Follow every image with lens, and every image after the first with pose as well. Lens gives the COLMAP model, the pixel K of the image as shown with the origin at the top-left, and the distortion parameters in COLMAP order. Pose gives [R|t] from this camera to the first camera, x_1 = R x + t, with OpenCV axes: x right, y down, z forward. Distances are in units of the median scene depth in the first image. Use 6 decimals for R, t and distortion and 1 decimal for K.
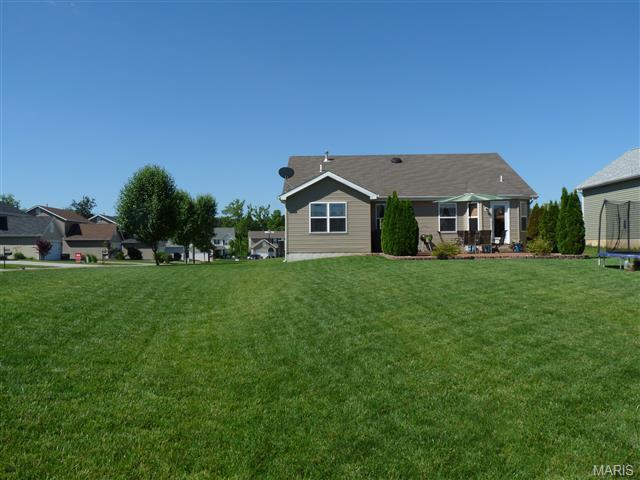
lens RADIAL K [[550.5, 0, 315.7], [0, 550.5, 242.2], [0, 0, 1]] dist [-0.000395, -0.054776]
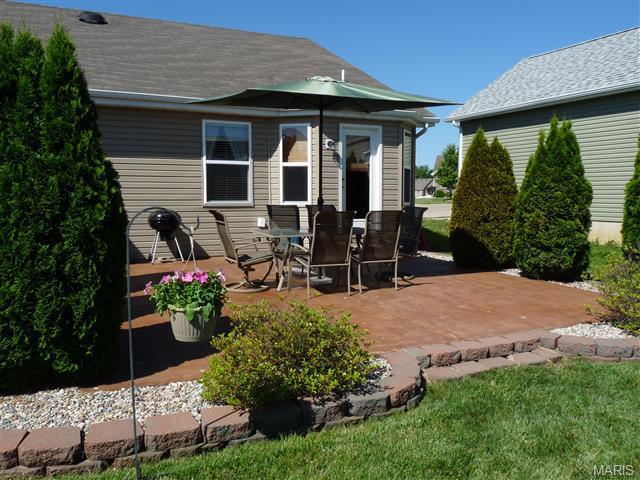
lens RADIAL K [[550.5, 0, 315.0], [0, 550.5, 236.9], [0, 0, 1]] dist [-0.000395, -0.054776]
pose [[0.894550, -0.021600, 0.446445, 0.133892], [-0.014379, 0.996924, 0.077045, -0.025839], [-0.446736, -0.075340, 0.891488, 0.670867]]
